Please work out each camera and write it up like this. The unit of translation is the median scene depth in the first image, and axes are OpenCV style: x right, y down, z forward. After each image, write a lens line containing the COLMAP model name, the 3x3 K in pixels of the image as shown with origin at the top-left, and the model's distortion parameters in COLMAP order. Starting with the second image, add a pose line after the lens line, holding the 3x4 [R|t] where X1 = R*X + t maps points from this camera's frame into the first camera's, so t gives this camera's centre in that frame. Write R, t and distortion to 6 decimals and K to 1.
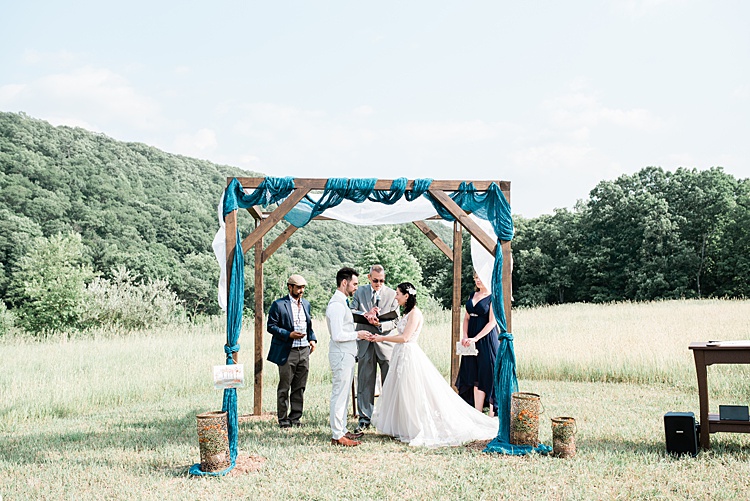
lens RADIAL K [[736.4, 0, 375.0], [0, 736.4, 250.5], [0, 0, 1]] dist [-0.044844, 0.035434]
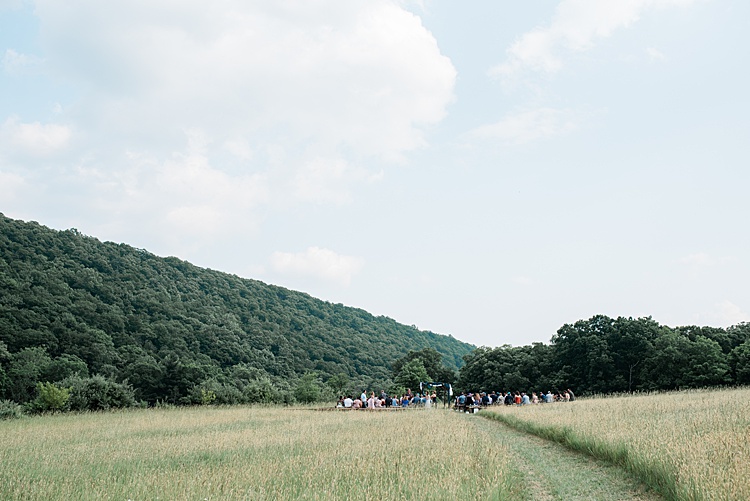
lens RADIAL K [[736.4, 0, 375.0], [0, 736.4, 250.5], [0, 0, 1]] dist [-0.044844, 0.035434]
pose [[0.999573, 0.023831, -0.016932, -0.010524], [-0.026094, 0.988449, -0.149292, -0.004996], [0.013179, 0.149670, 0.988648, -0.132816]]
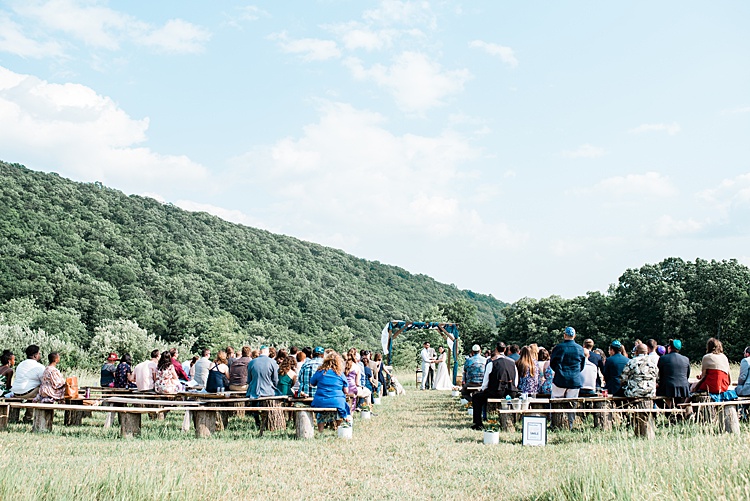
lens RADIAL K [[736.4, 0, 375.0], [0, 736.4, 250.5], [0, 0, 1]] dist [-0.044844, 0.035434]
pose [[0.997176, 0.026125, -0.070408, -0.000137], [-0.032730, 0.995001, -0.094346, -0.001386], [0.067591, 0.096384, 0.993047, -0.045467]]
